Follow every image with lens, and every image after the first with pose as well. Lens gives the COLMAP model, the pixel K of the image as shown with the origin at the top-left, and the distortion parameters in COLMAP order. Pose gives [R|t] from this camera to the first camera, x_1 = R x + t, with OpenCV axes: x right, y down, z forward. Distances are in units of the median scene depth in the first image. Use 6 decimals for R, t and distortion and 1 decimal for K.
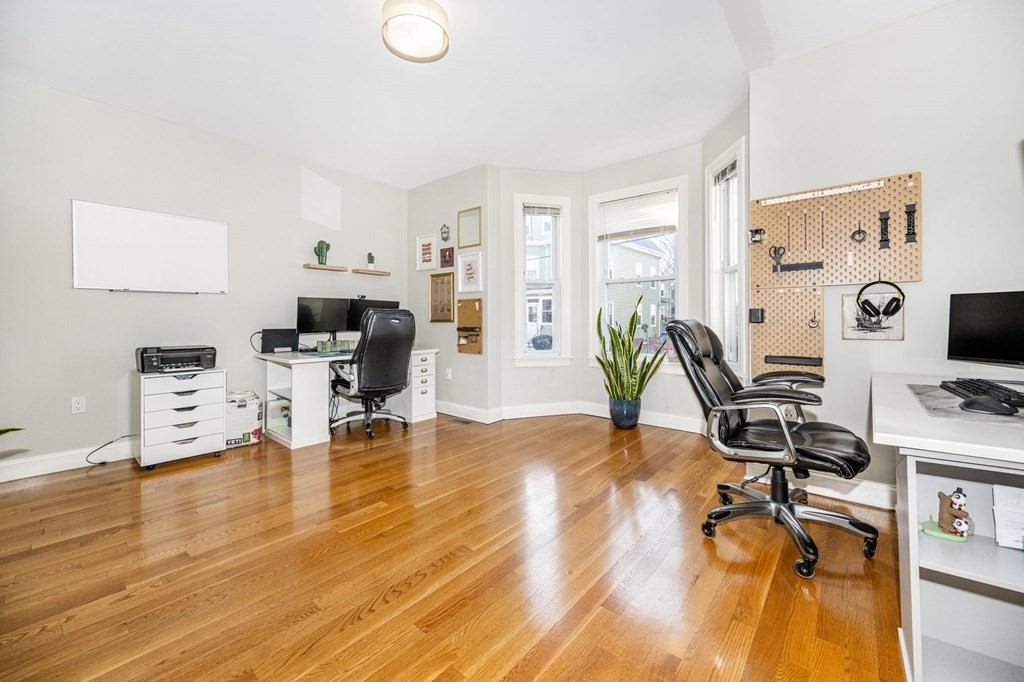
lens RADIAL K [[407.4, 0, 511.5], [0, 407.4, 318.6], [0, 0, 1]] dist [0.000001, -0.000050]
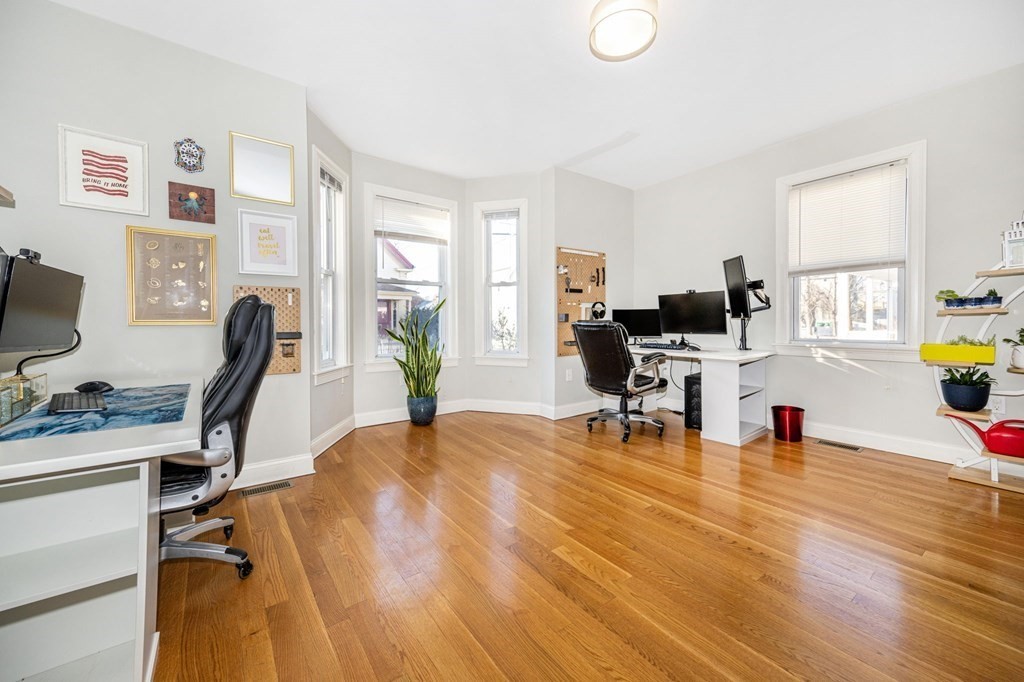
lens RADIAL K [[394.7, 0, 511.6], [0, 394.7, 322.1], [0, 0, 1]] dist [0.023567, 0.000091]
pose [[0.230288, -0.002244, 0.973120, -0.675082], [0.000346, 0.999997, 0.002224, 0.004381], [-0.973122, -0.000175, 0.230289, 0.561336]]
